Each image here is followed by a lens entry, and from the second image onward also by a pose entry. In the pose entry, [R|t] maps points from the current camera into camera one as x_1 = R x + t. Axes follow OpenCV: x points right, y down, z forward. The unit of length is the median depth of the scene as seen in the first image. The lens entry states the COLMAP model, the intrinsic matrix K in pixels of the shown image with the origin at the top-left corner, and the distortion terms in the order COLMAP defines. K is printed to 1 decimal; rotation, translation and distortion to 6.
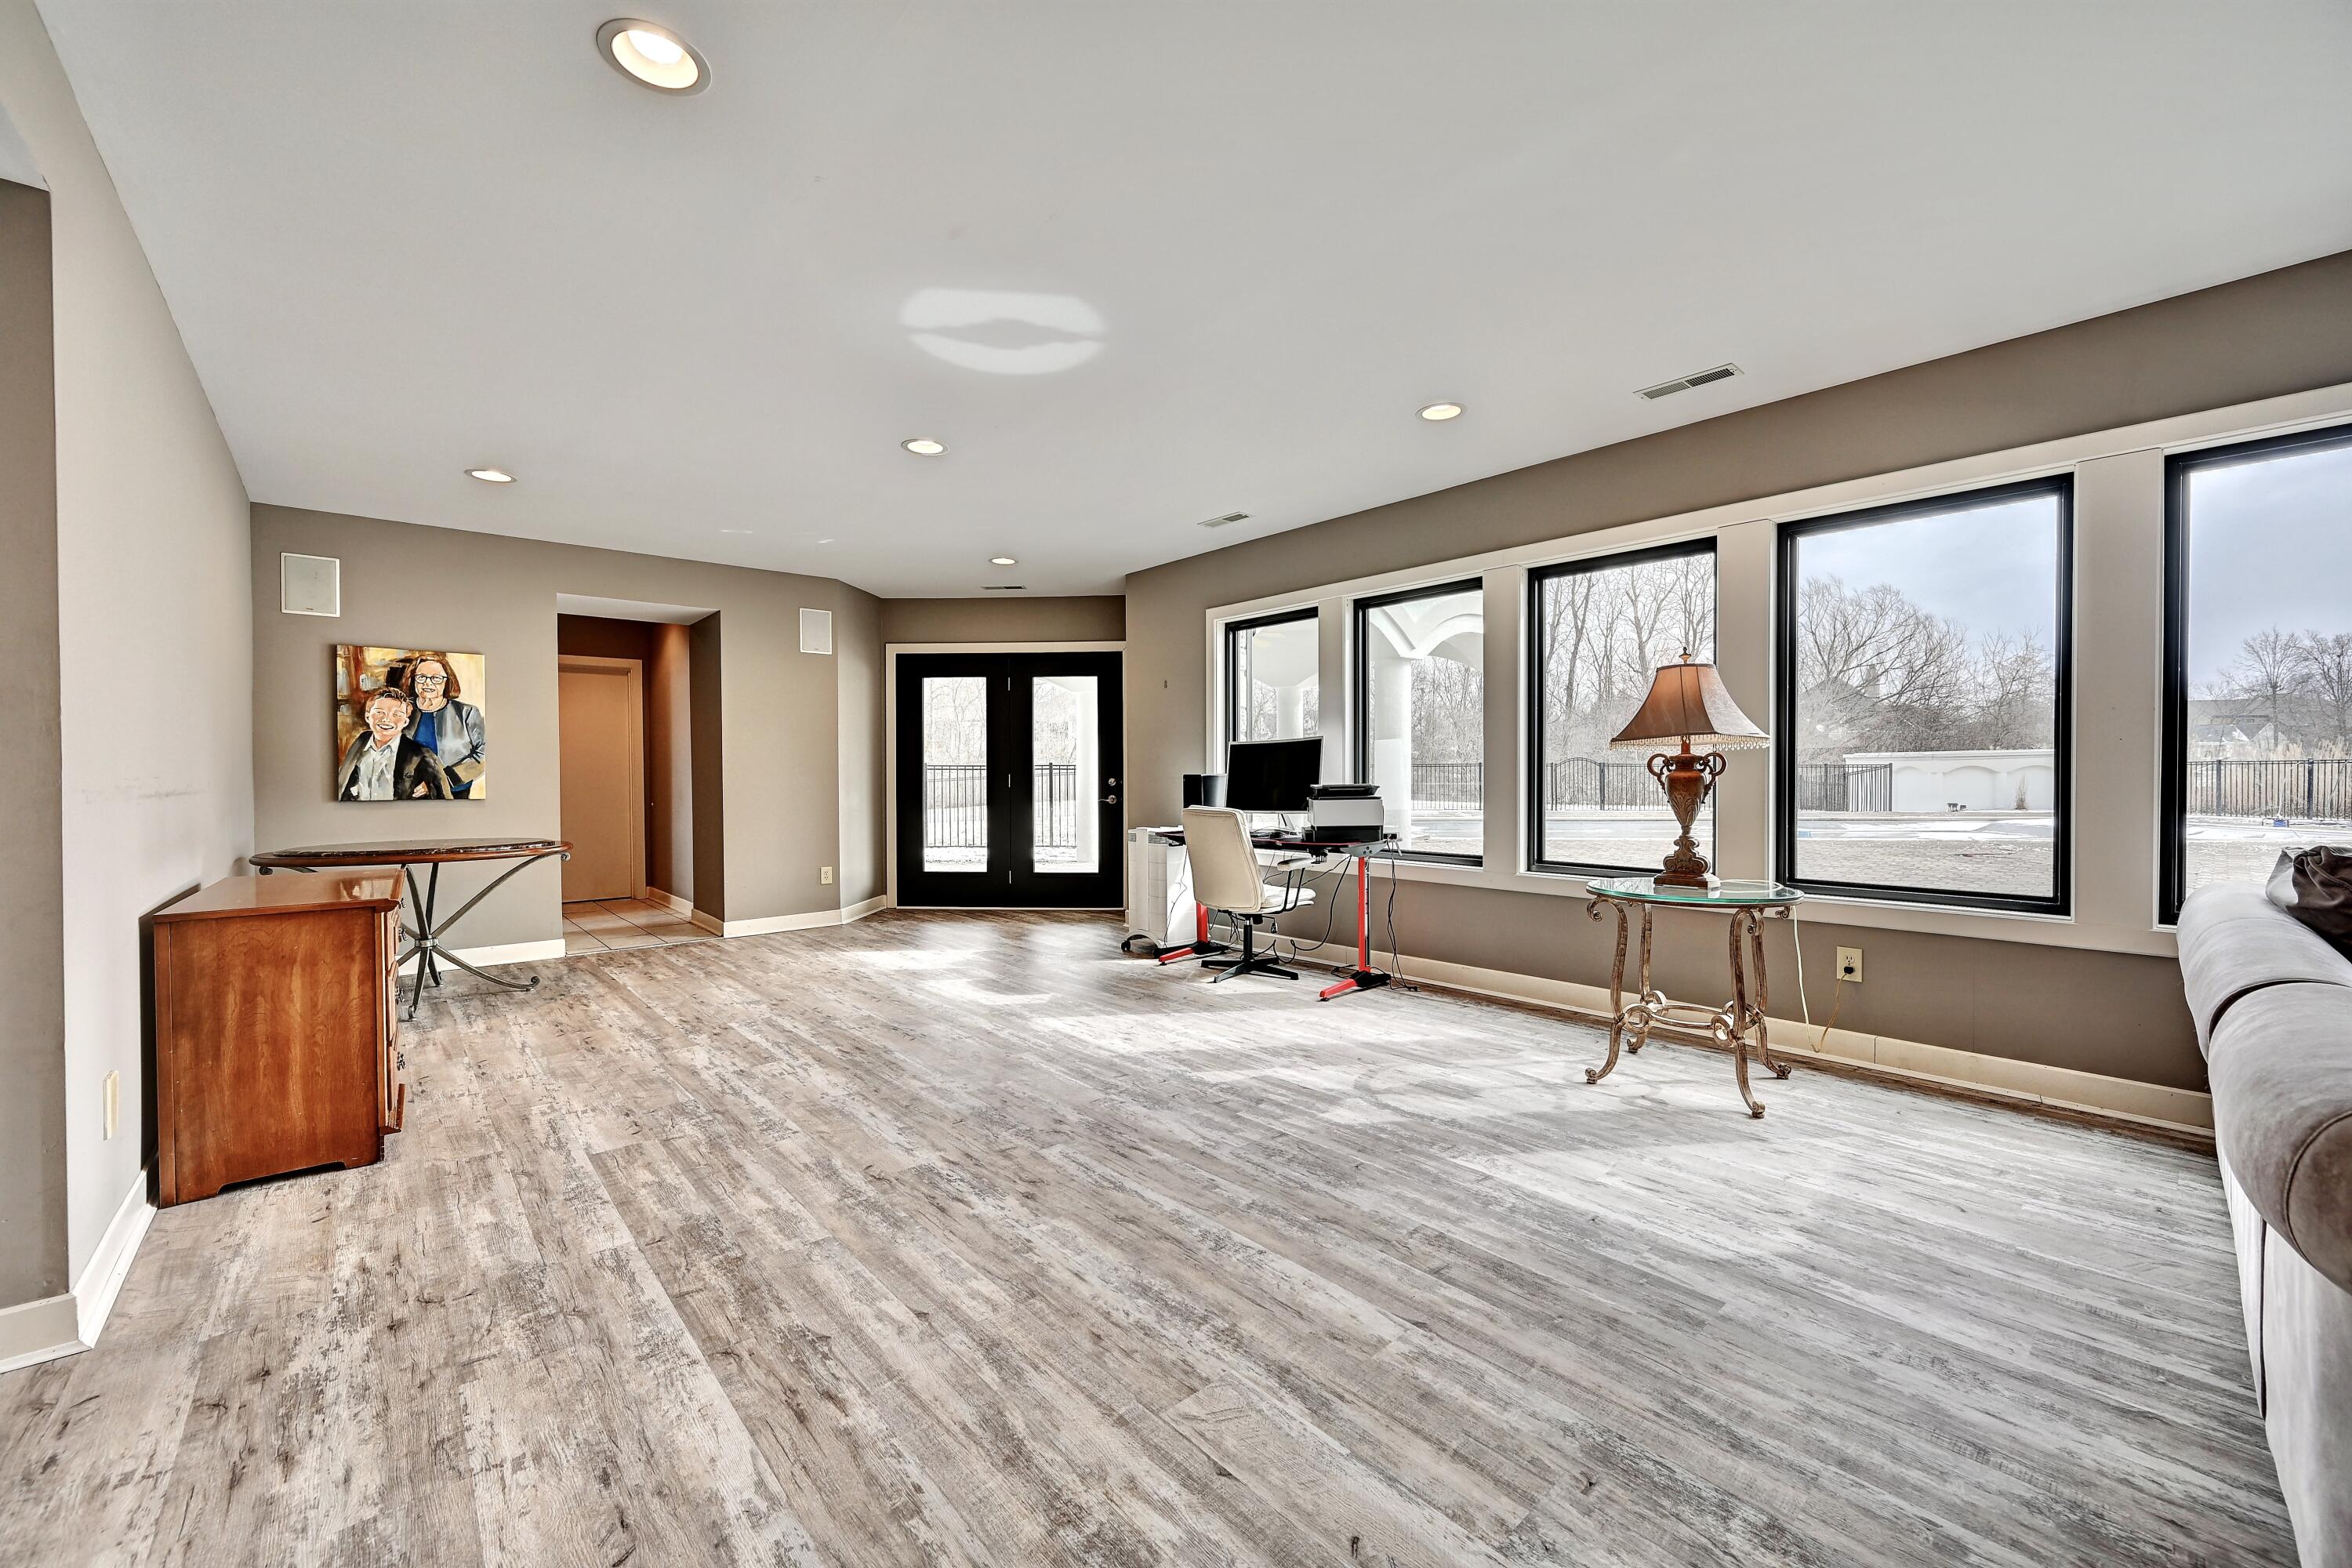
lens RADIAL K [[912.5, 0, 1174.8], [0, 912.5, 776.7], [0, 0, 1]] dist [-0.002636, -0.000257]
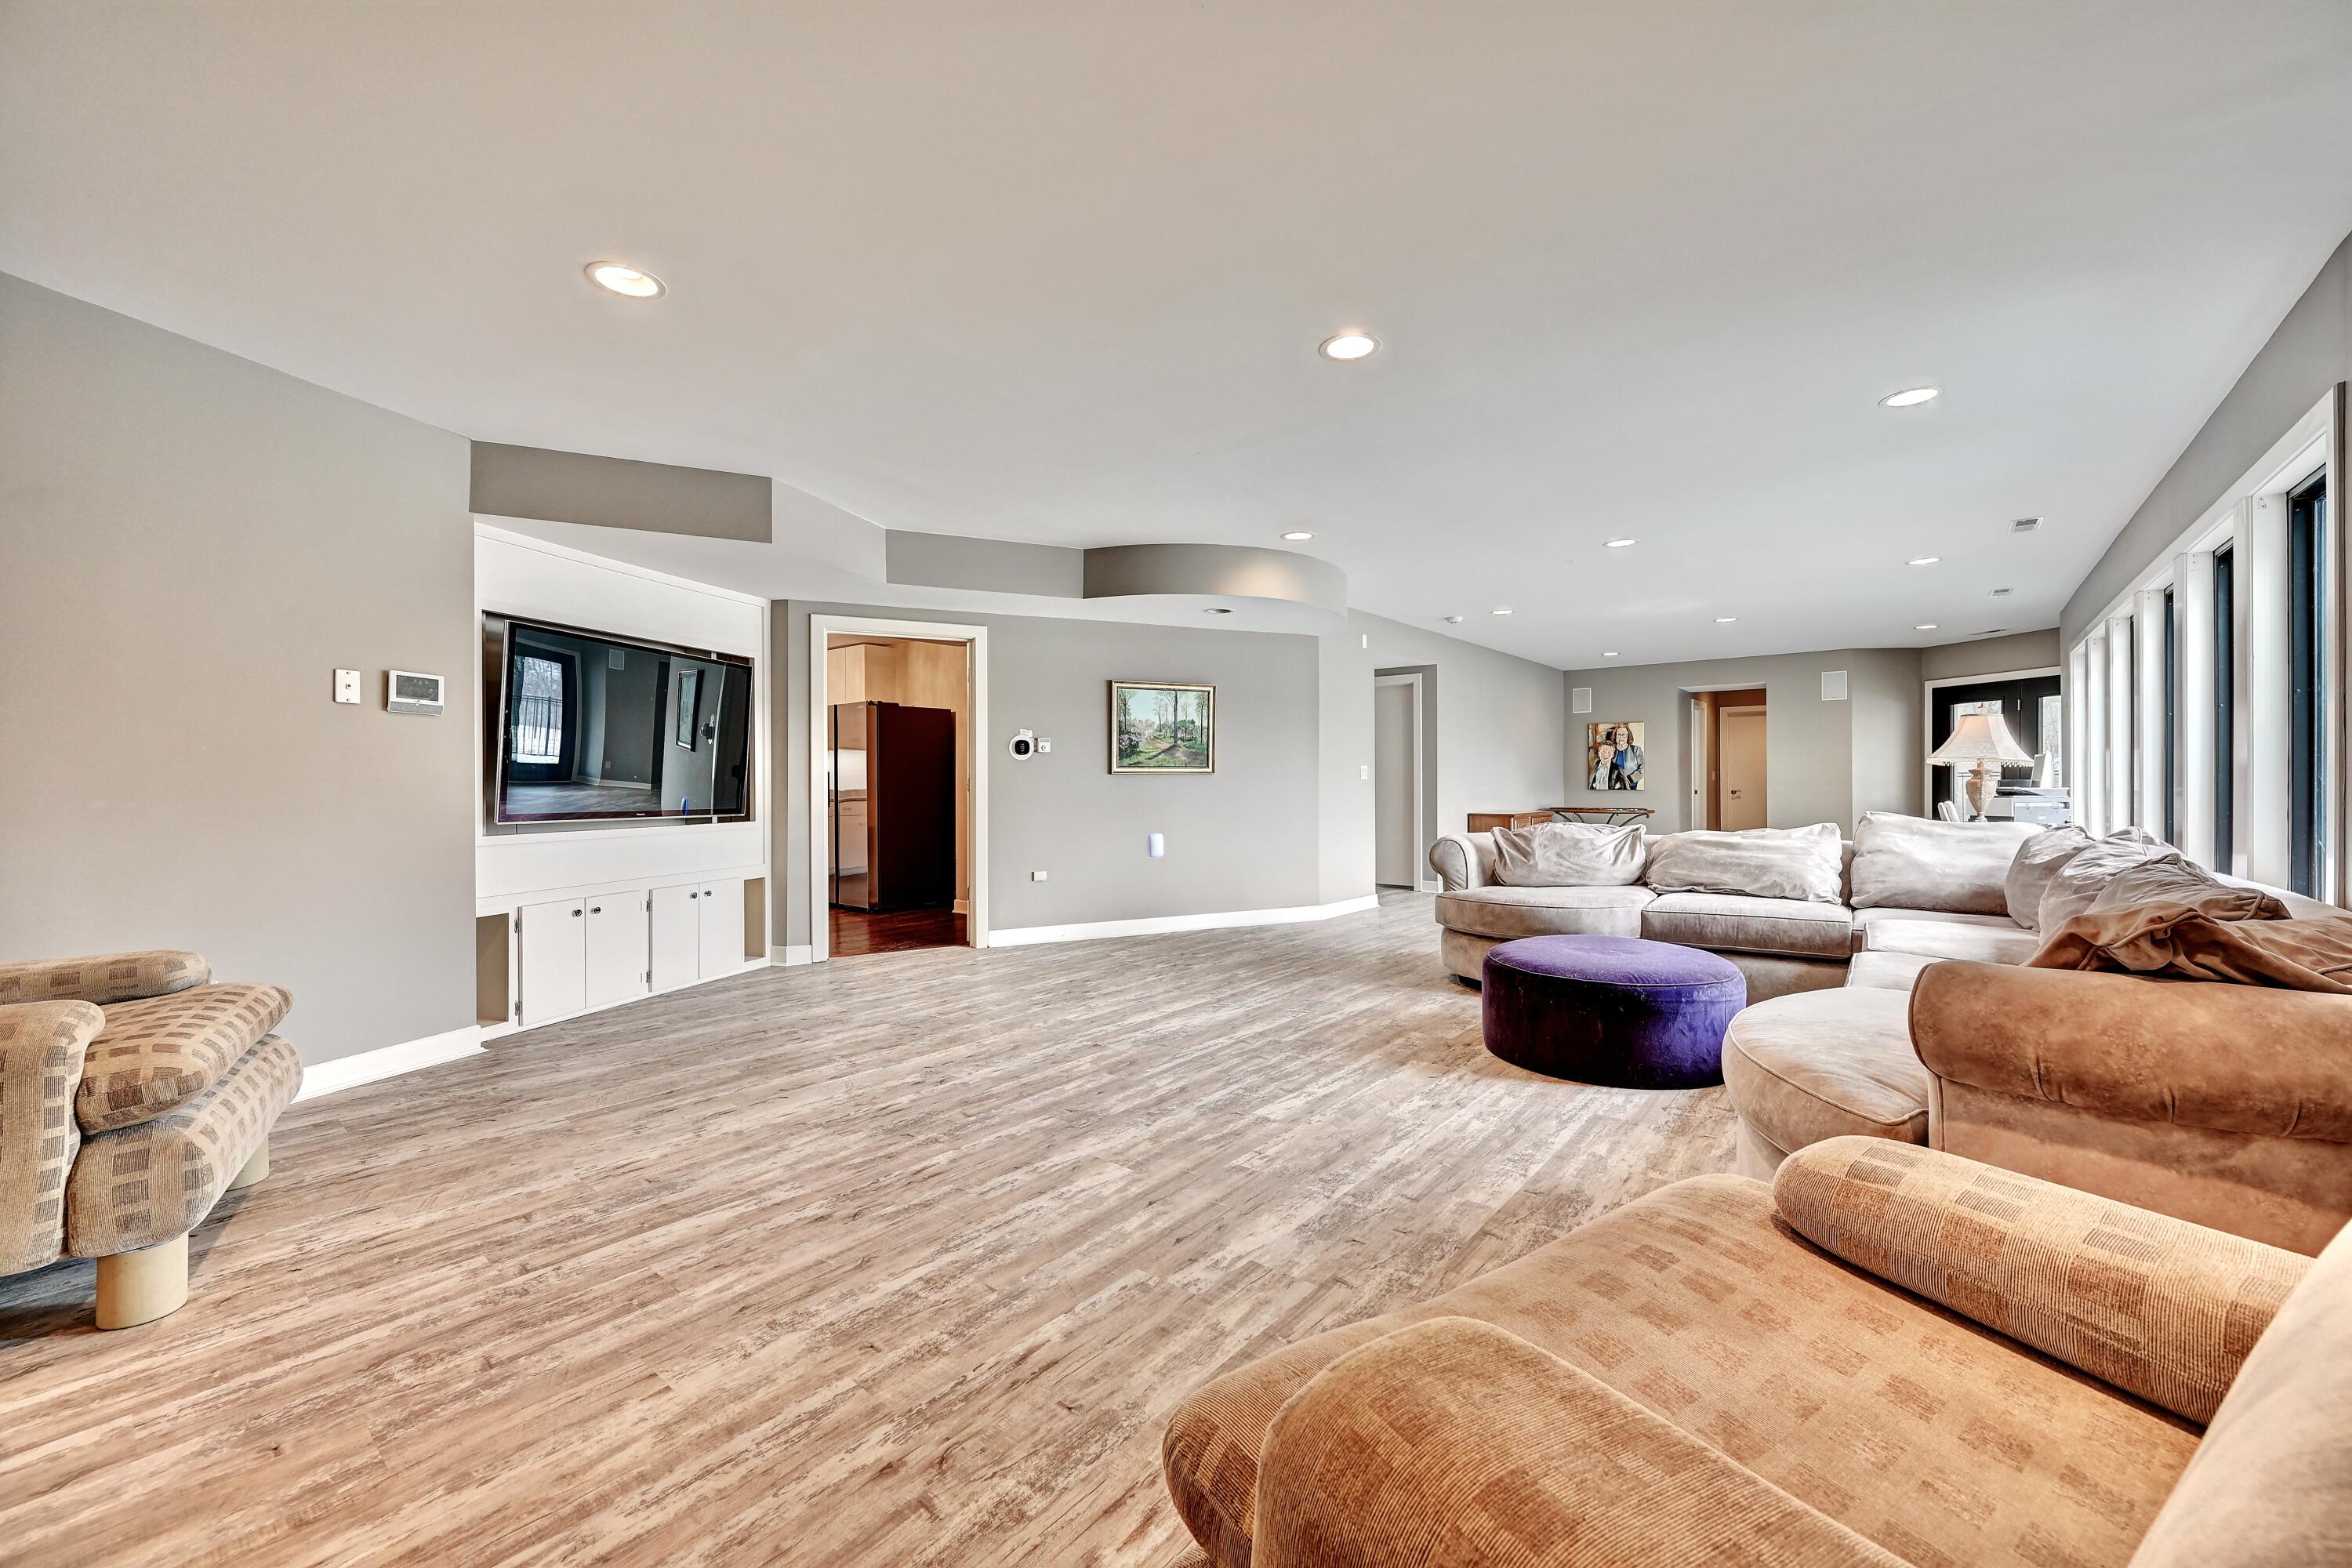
lens RADIAL K [[912.5, 0, 1183.3], [0, 912.5, 782.1], [0, 0, 1]] dist [-0.002636, -0.000257]
pose [[0.150821, 0.004470, -0.988551, 1.209429], [-0.007988, 0.999963, 0.003303, 0.007293], [0.988529, 0.007398, 0.150851, -0.387411]]
